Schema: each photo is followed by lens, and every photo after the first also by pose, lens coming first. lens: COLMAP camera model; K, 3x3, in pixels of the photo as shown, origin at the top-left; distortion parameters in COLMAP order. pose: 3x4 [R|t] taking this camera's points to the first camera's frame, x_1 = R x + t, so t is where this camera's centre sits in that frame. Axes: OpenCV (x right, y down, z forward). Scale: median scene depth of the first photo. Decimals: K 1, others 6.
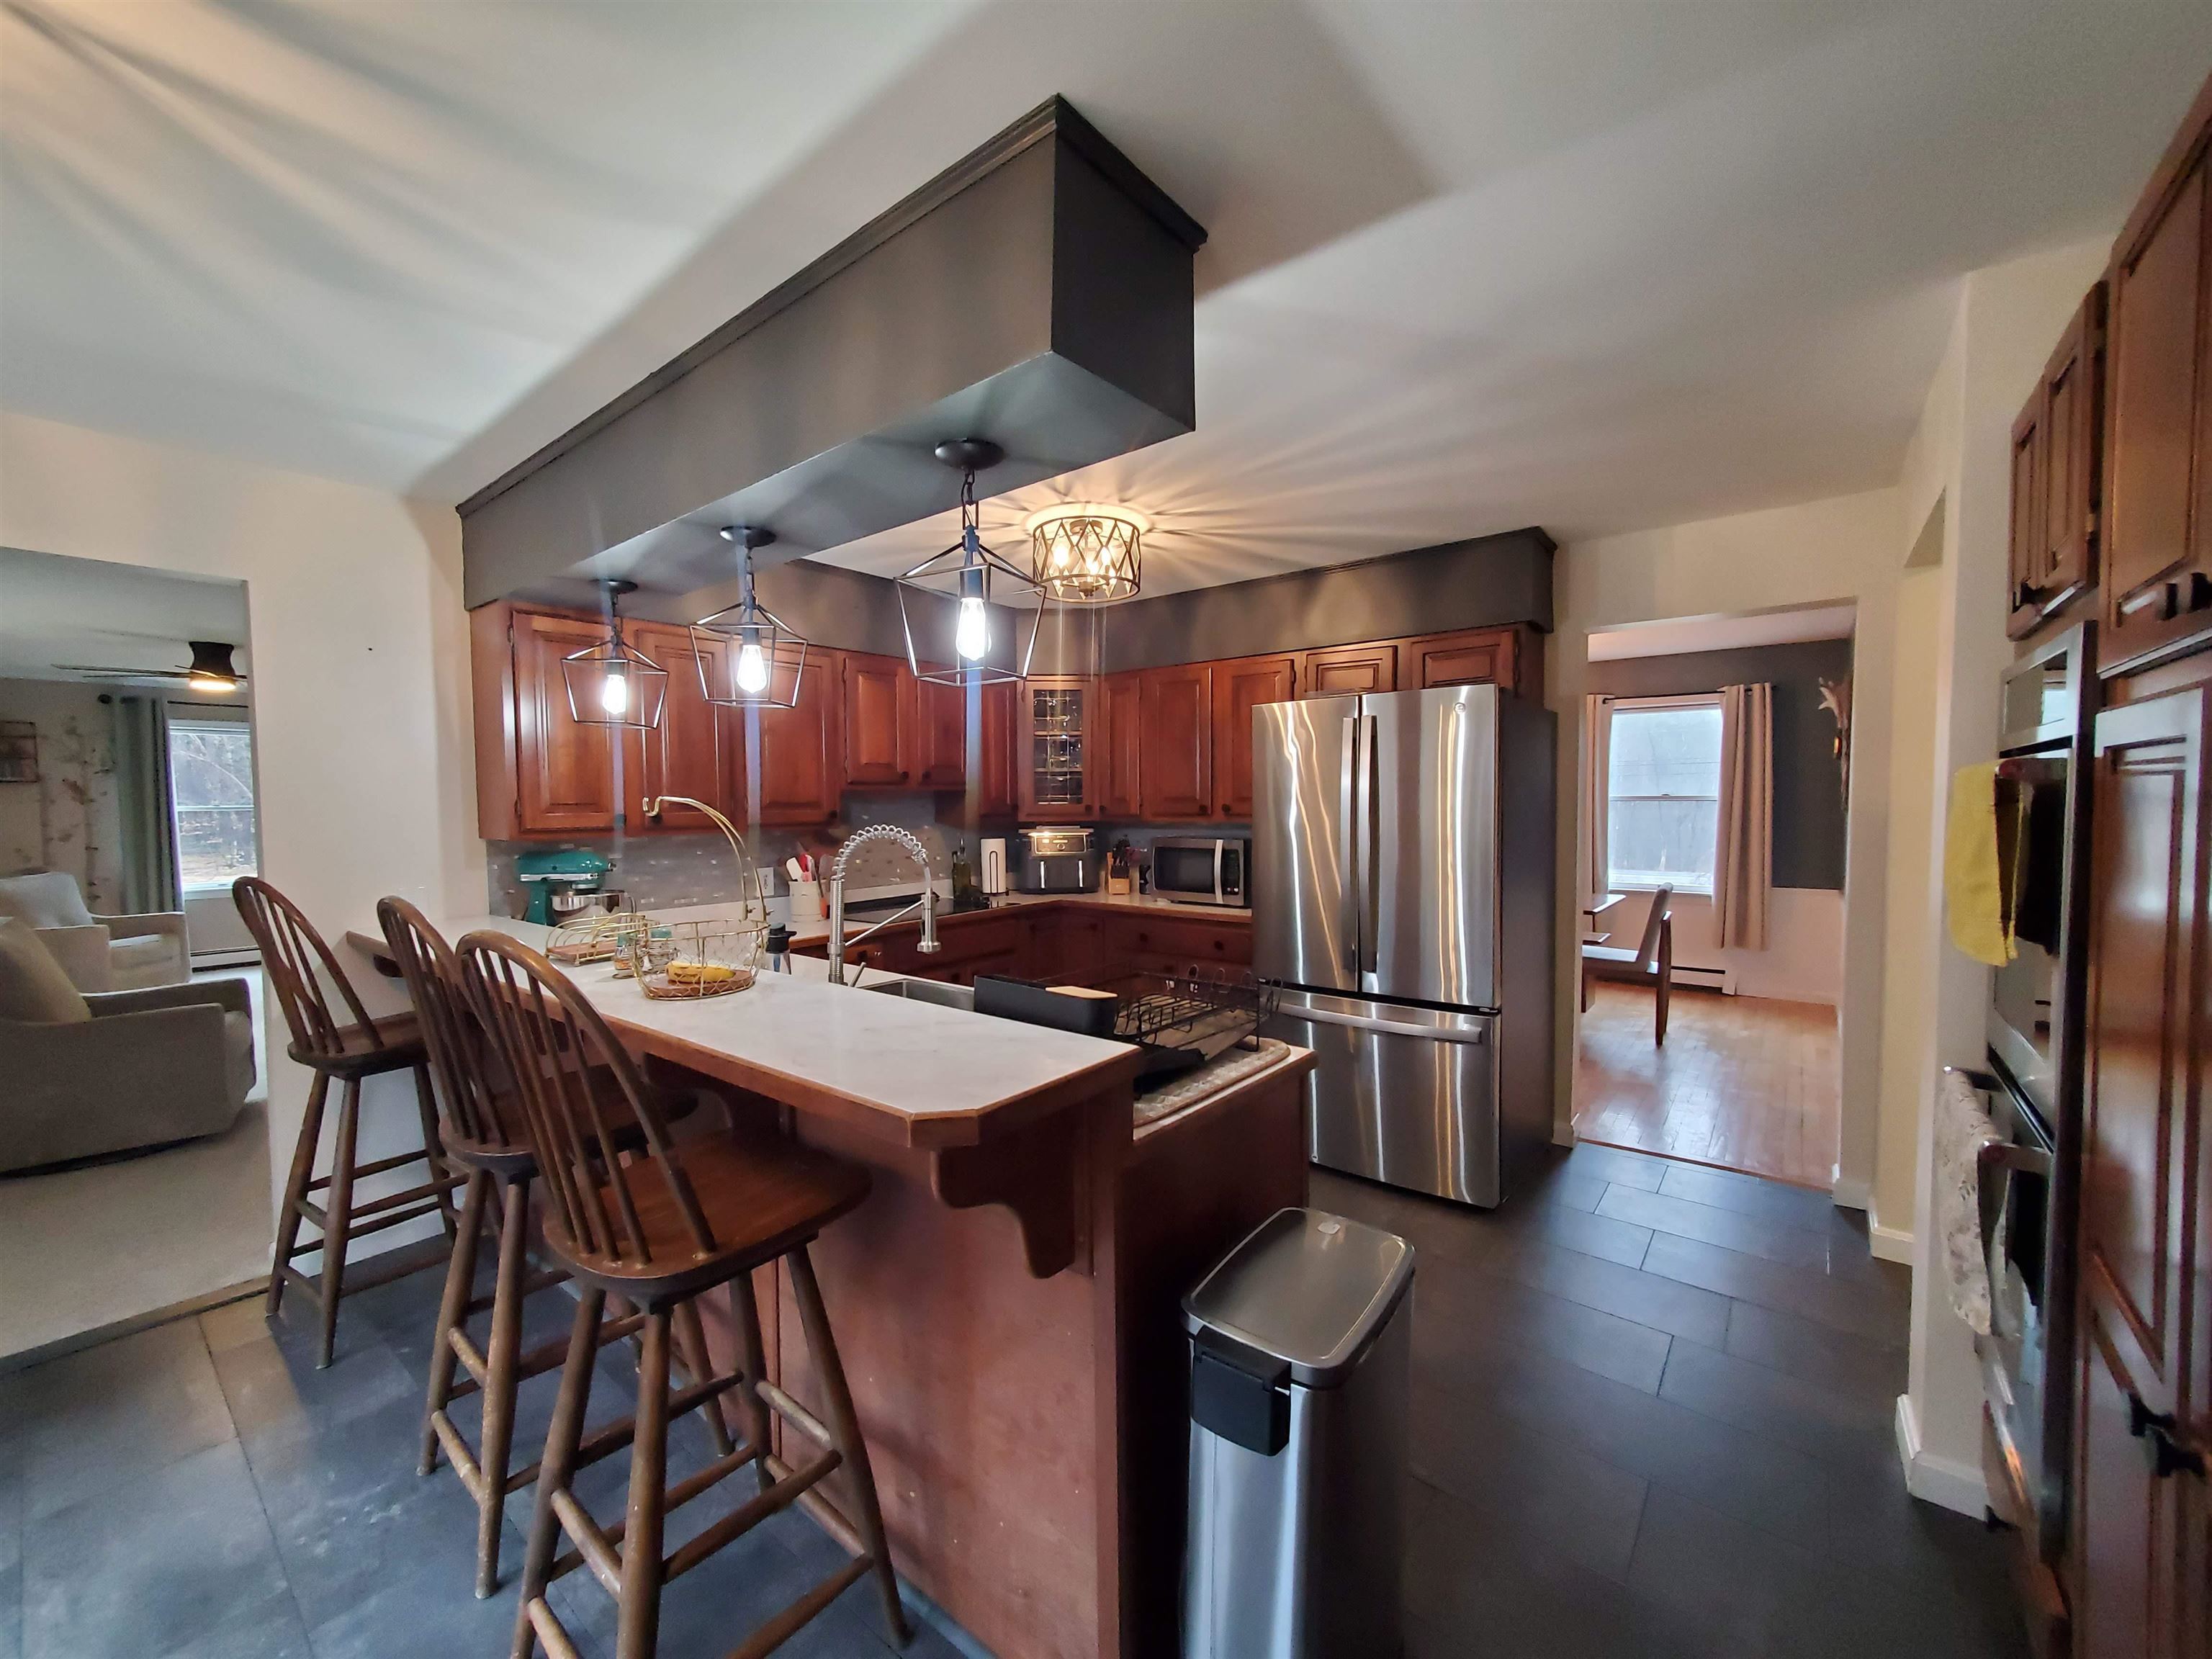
lens RADIAL K [[875.3, 0, 1104.9], [0, 875.3, 833.8], [0, 0, 1]] dist [0.001970, 0.000565]
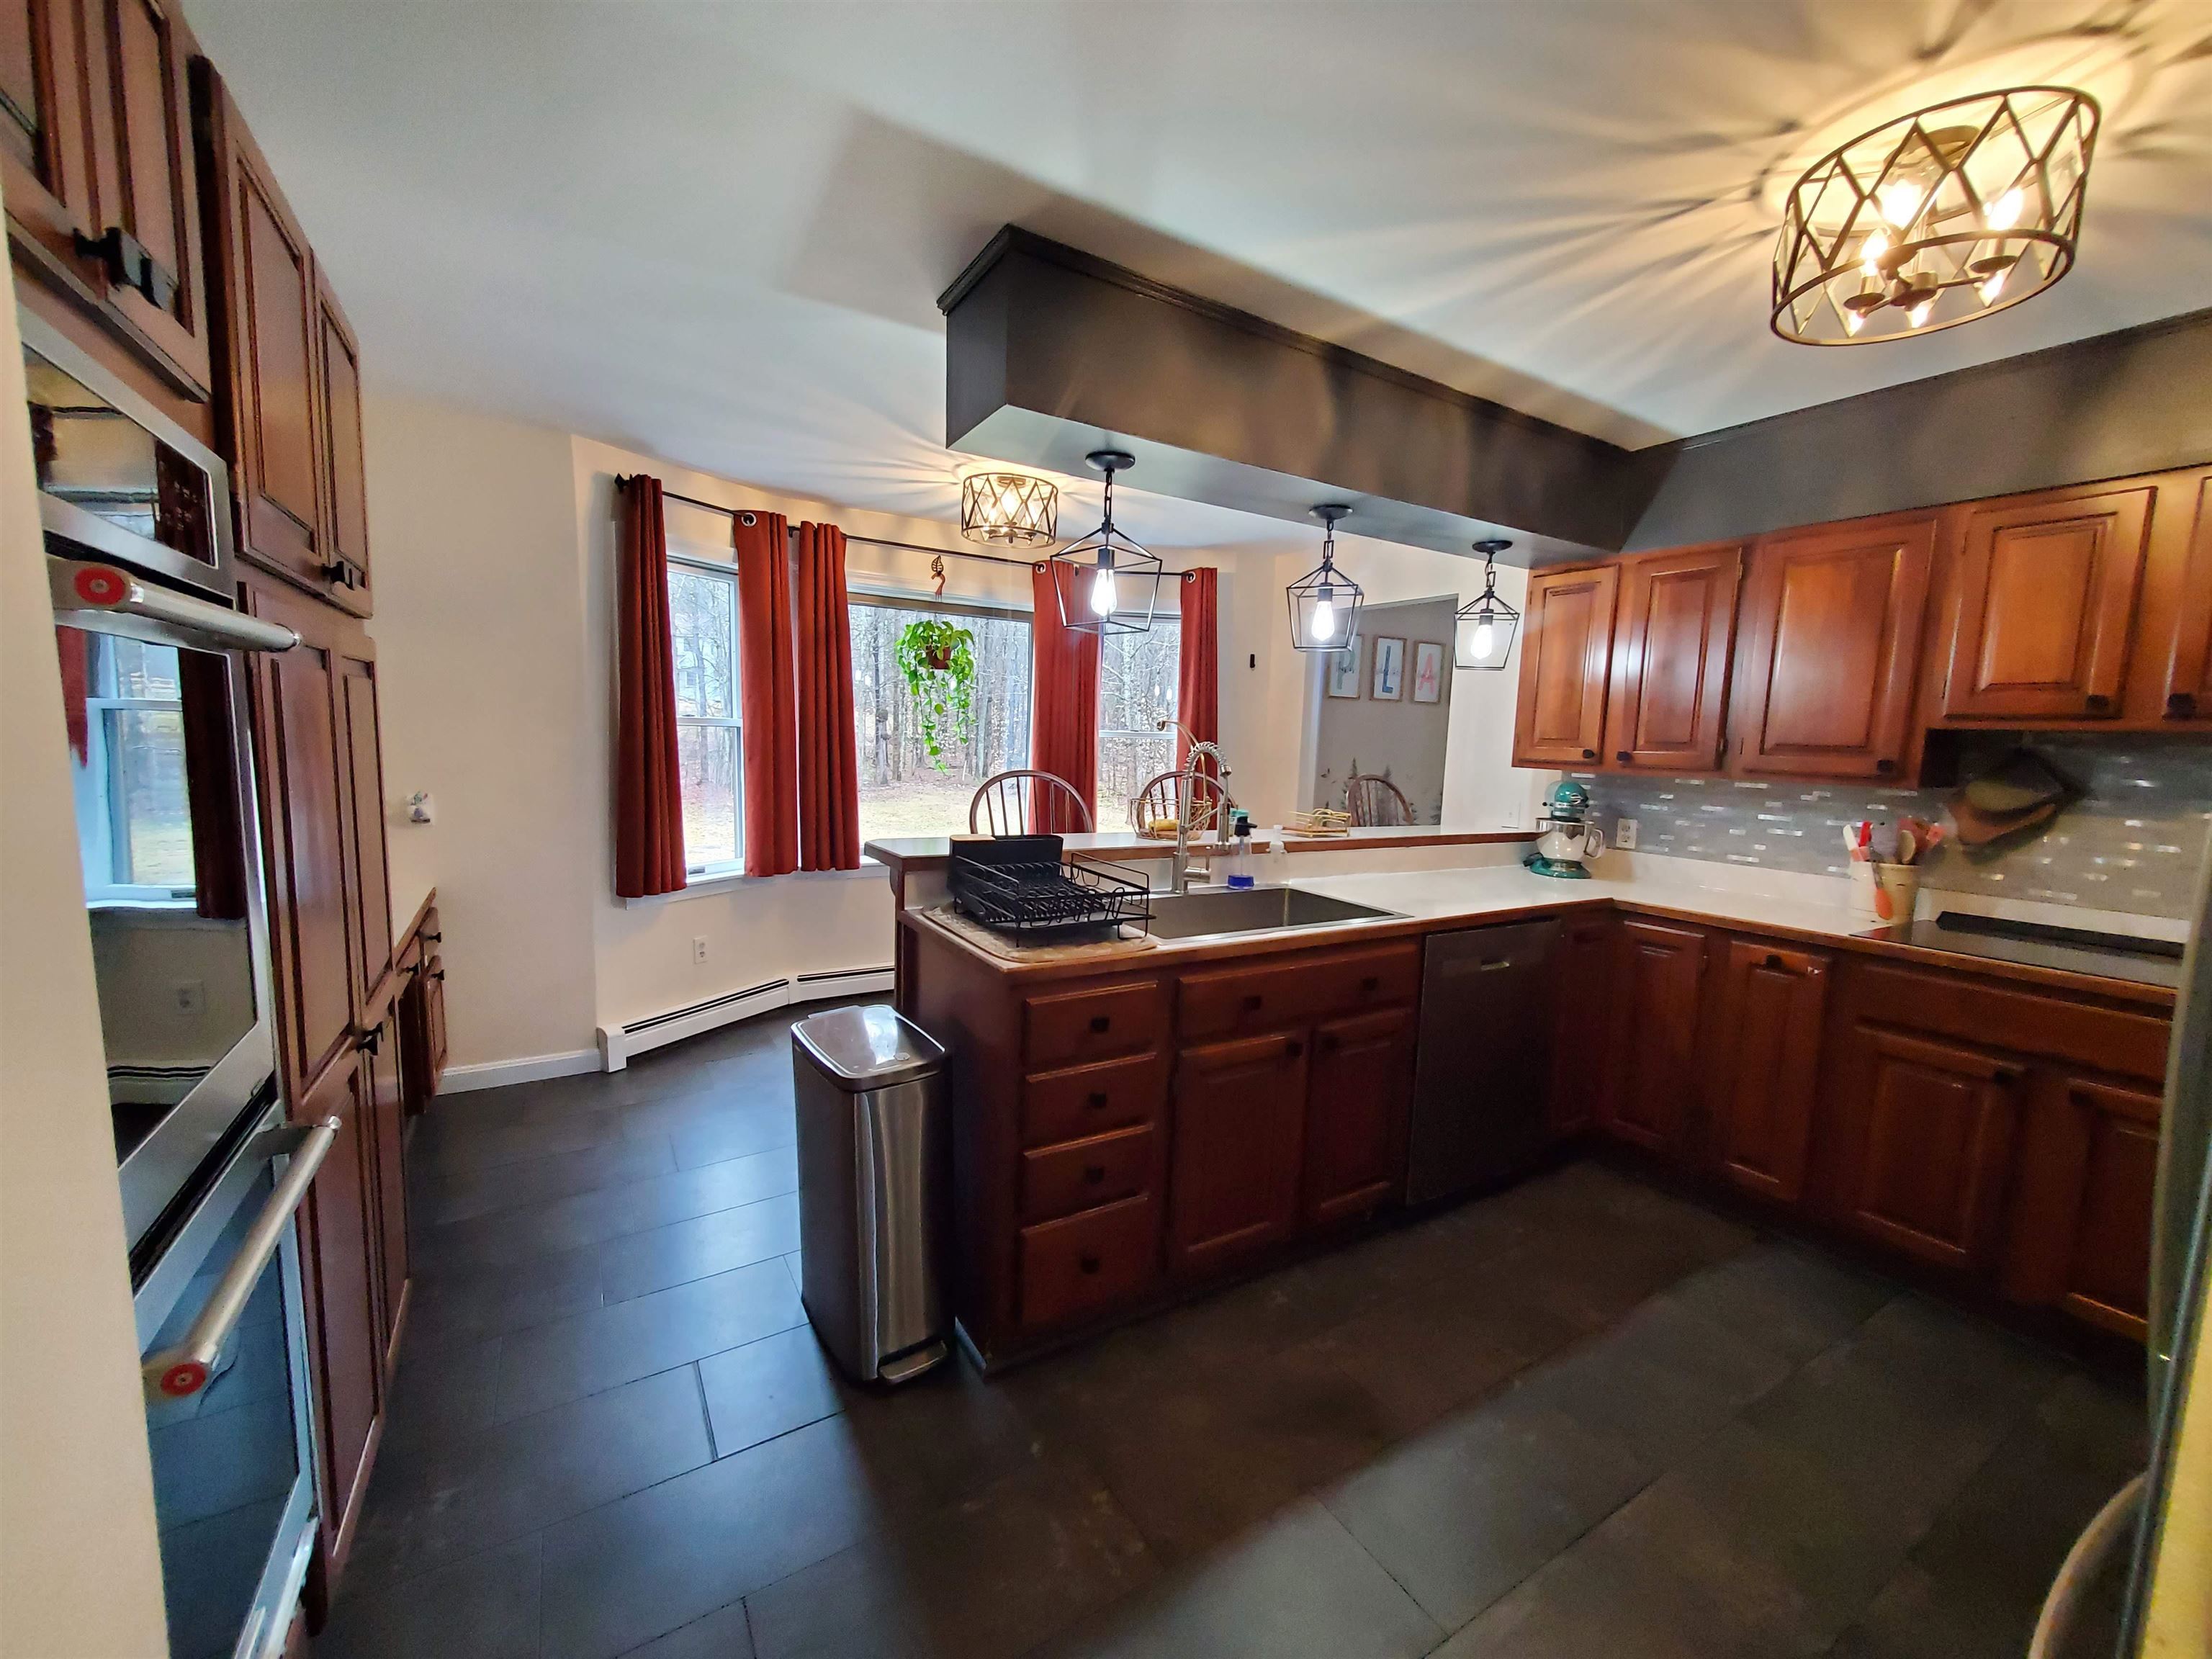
lens RADIAL K [[888.3, 0, 1115.6], [0, 888.3, 838.9], [0, 0, 1]] dist [0.000782, 0.000102]
pose [[-0.327611, 0.107380, -0.938691, 0.481453], [-0.069428, 0.988099, 0.137263, -0.017578], [0.942258, 0.110140, -0.316257, 0.613524]]
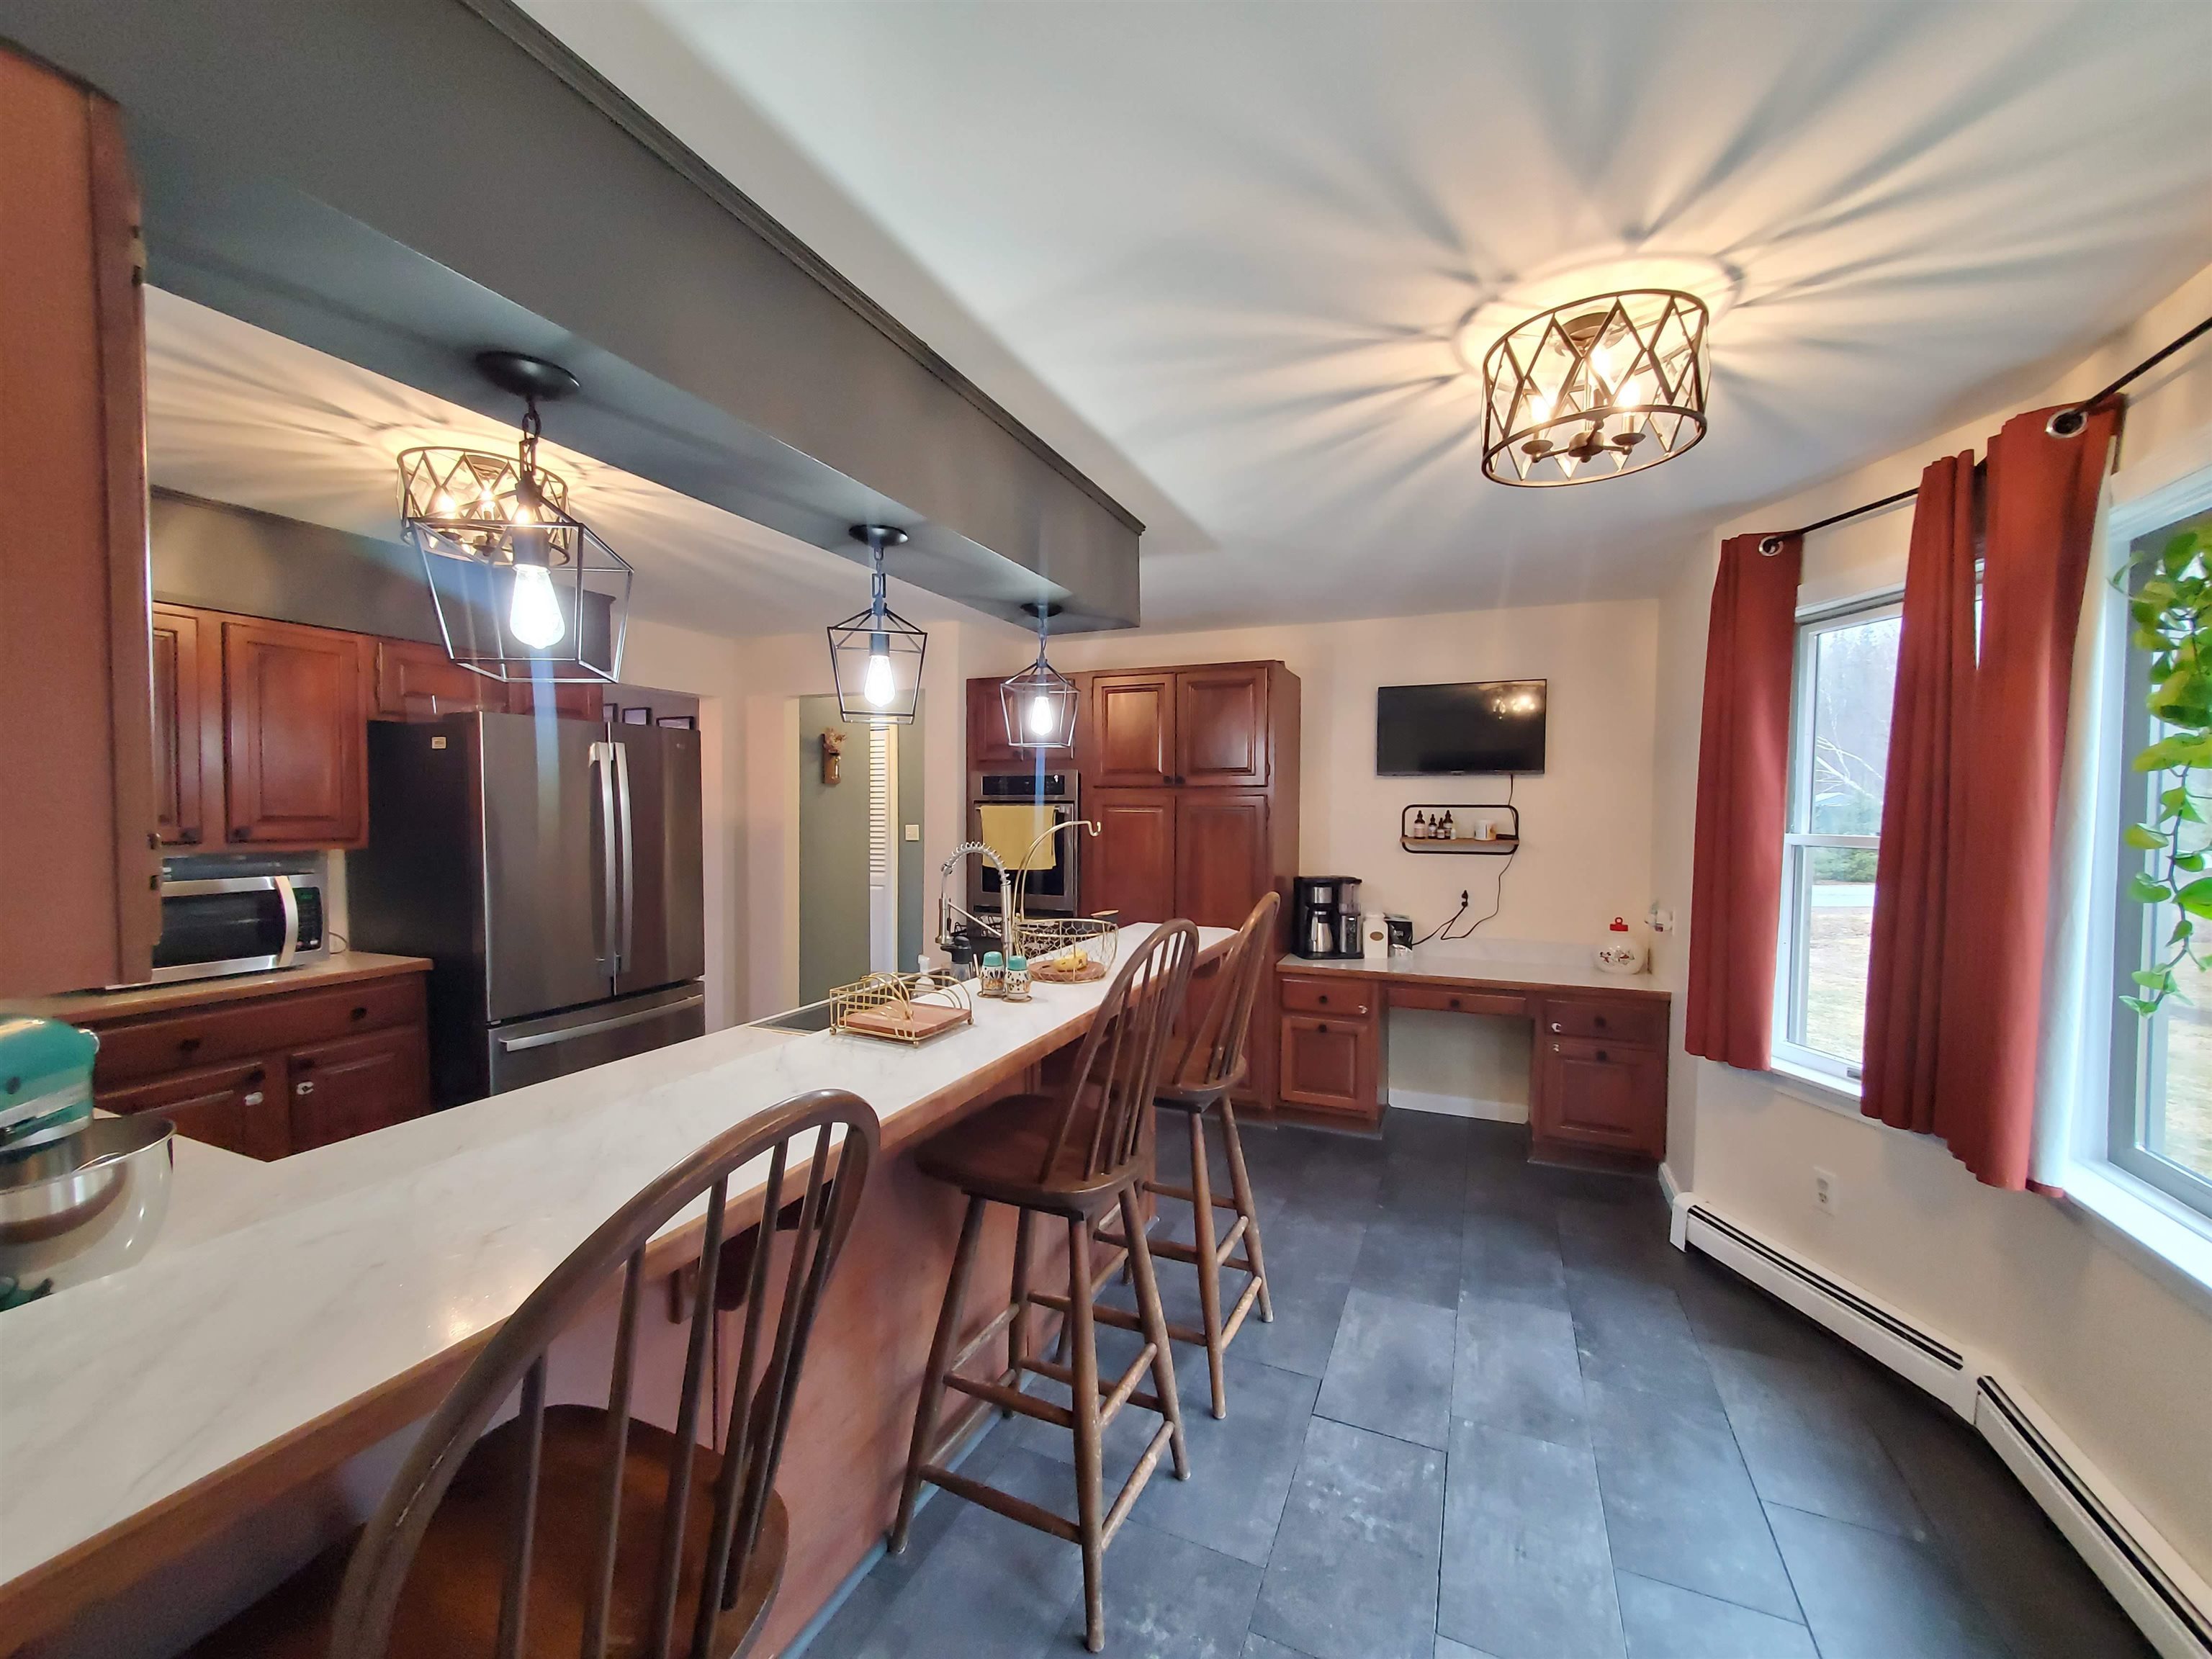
lens RADIAL K [[871.0, 0, 1104.5], [0, 871.0, 839.8], [0, 0, 1]] dist [0.001184, 0.000184]
pose [[-0.260796, -0.020801, 0.965170, -0.716556], [0.035108, 0.998902, 0.031014, -0.020084], [-0.964755, 0.041973, -0.259779, 0.542595]]
